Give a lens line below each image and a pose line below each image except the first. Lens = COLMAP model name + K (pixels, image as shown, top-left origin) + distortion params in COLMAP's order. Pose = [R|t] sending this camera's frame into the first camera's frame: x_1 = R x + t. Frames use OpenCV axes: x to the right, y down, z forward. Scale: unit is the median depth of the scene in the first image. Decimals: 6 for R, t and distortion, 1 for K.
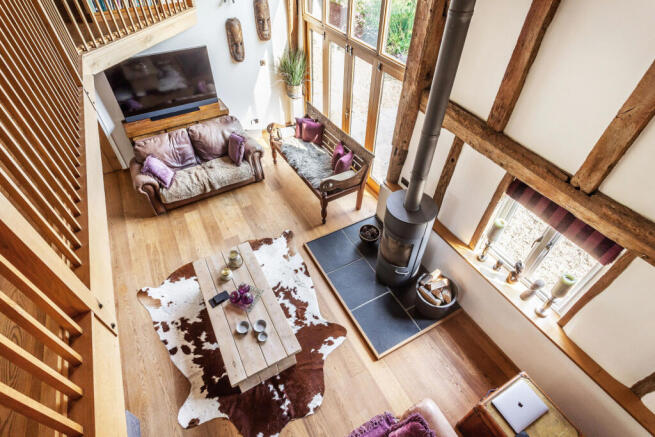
lens RADIAL K [[330.1, 0, 319.1], [0, 330.1, 210.3], [0, 0, 1]] dist [0.000577, 0.003464]
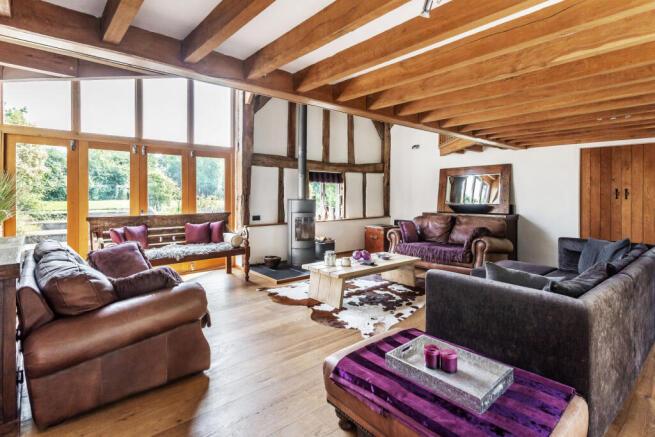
lens RADIAL K [[330.1, 0, 333.9], [0, 330.1, 195.4], [0, 0, 1]] dist [0.000577, 0.003464]
pose [[-0.210573, 0.001071, 0.977578, -1.281872], [0.674447, 0.724048, 0.144484, -0.145125], [-0.707658, 0.689749, -0.153187, 0.994451]]
